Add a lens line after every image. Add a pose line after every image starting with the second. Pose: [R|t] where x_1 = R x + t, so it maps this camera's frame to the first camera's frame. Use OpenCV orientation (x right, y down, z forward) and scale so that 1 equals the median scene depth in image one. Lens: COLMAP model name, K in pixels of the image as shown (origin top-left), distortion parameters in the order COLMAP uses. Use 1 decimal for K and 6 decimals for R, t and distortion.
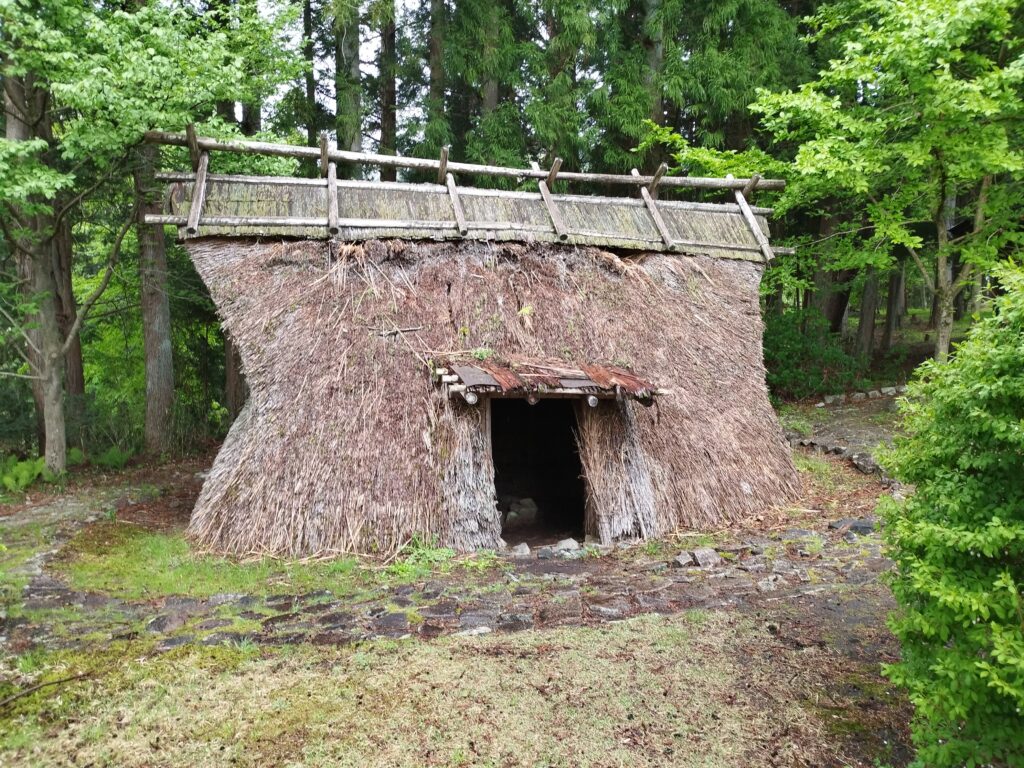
lens RADIAL K [[802.8, 0, 511.5], [0, 802.8, 382.2], [0, 0, 1]] dist [0.057783, -0.010365]
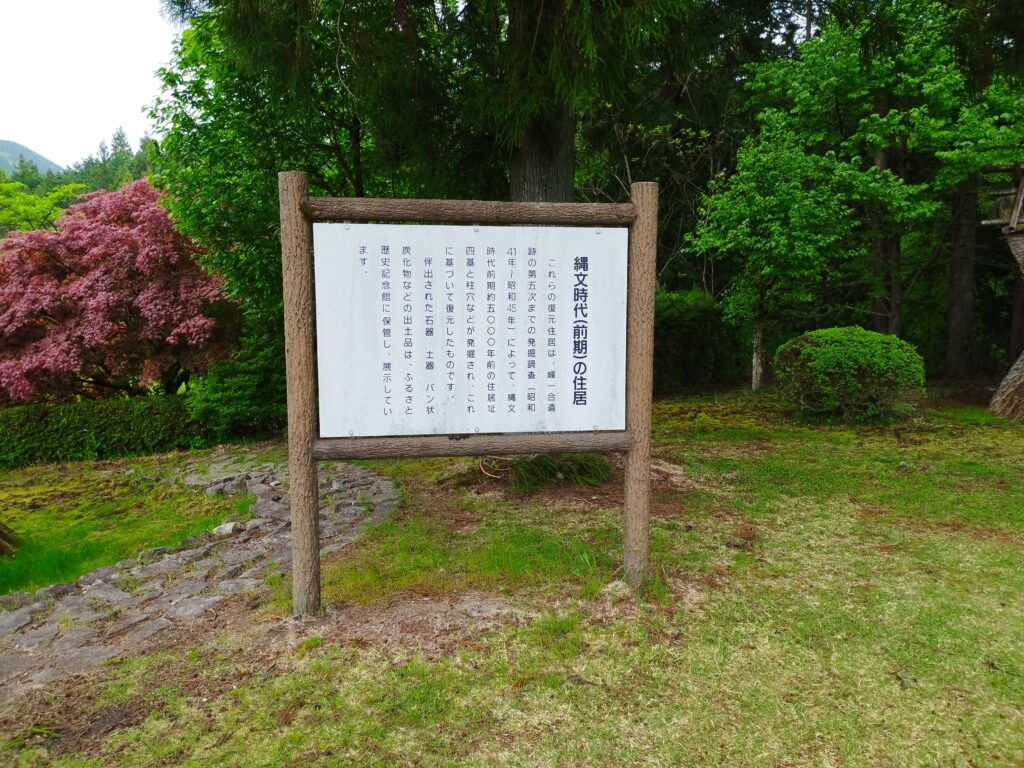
lens RADIAL K [[802.8, 0, 511.8], [0, 802.8, 383.6], [0, 0, 1]] dist [0.057783, -0.010365]
pose [[0.642751, 0.098101, -0.759768, 0.253020], [-0.044645, 0.994878, 0.090689, 0.022882], [0.764773, -0.024370, 0.643839, -0.864164]]
